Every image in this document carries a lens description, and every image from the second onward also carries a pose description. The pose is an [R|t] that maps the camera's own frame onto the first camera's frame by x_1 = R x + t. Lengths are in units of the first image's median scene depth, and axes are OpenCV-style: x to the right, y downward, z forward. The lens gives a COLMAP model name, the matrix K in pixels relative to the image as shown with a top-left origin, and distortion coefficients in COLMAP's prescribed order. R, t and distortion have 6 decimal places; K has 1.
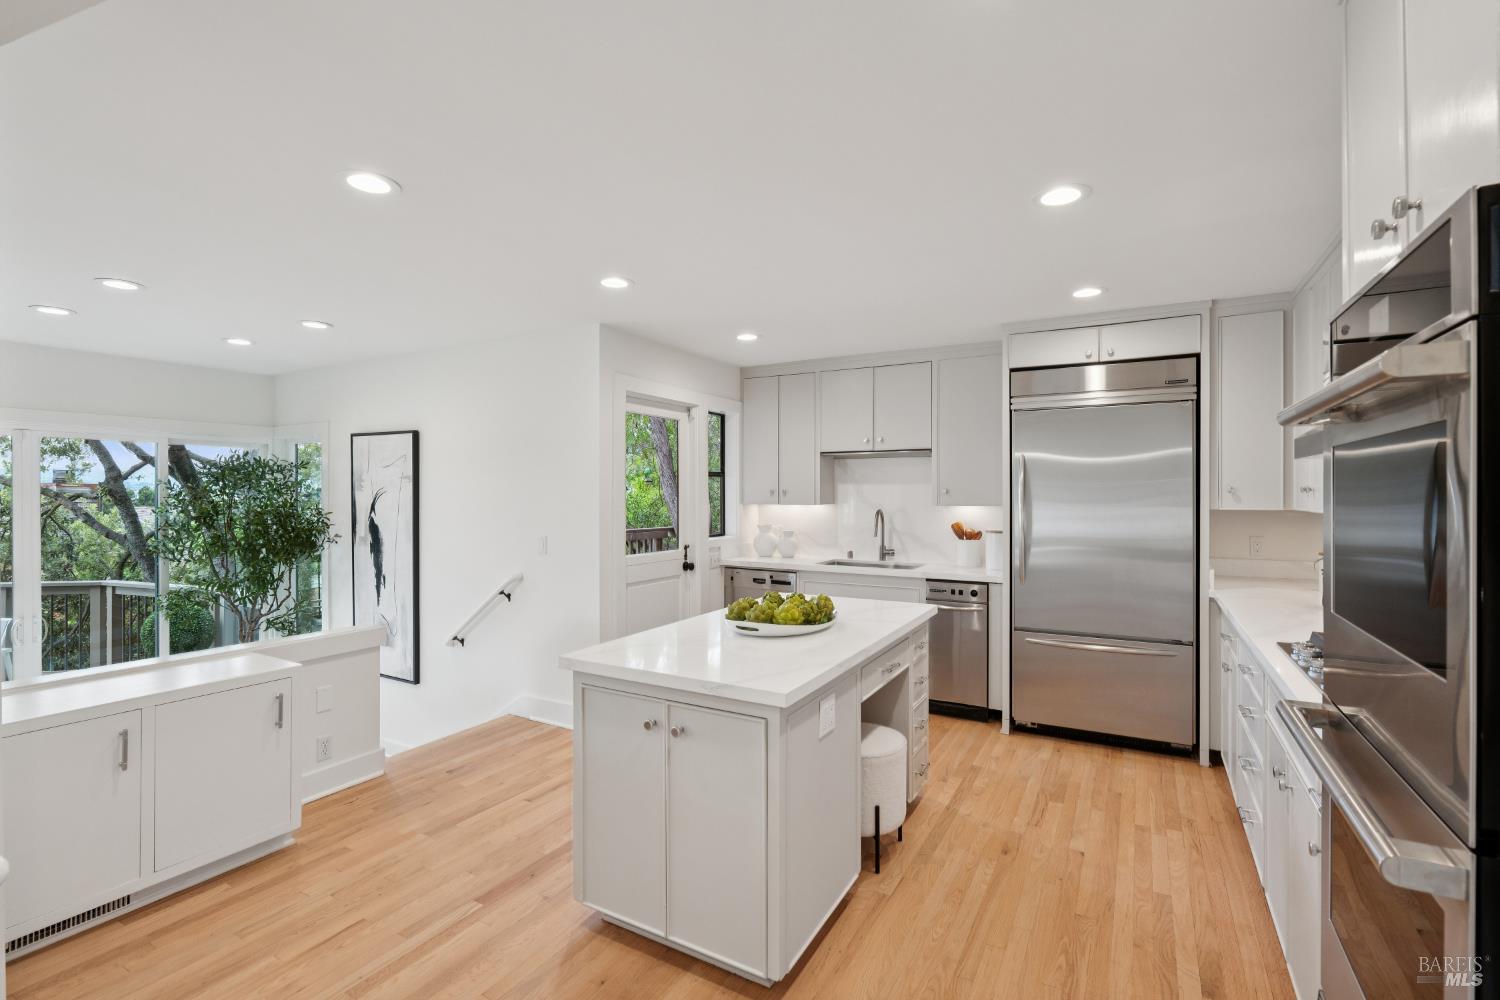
lens RADIAL K [[685.3, 0, 740.6], [0, 685.3, 497.9], [0, 0, 1]] dist [-0.003802, -0.000076]
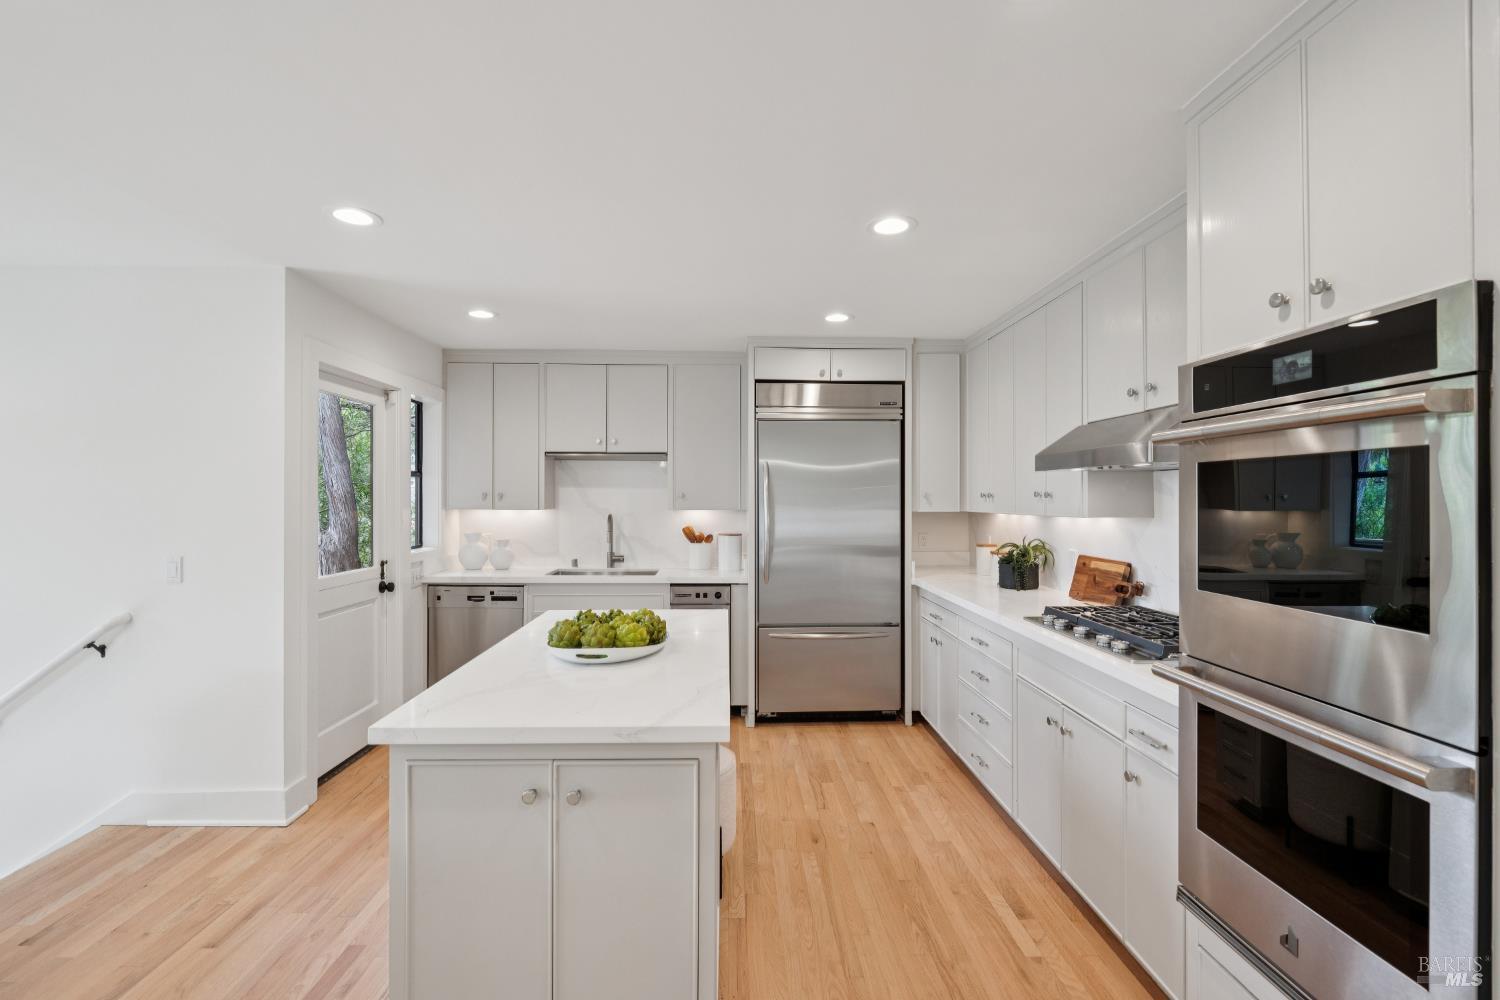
lens RADIAL K [[685.3, 0, 753.1], [0, 685.3, 500.5], [0, 0, 1]] dist [-0.003802, -0.000076]
pose [[0.849697, 0.000625, 0.527270, -0.182800], [0.000561, 0.999998, -0.002088, -0.000339], [-0.527270, 0.002070, 0.849695, 0.118318]]
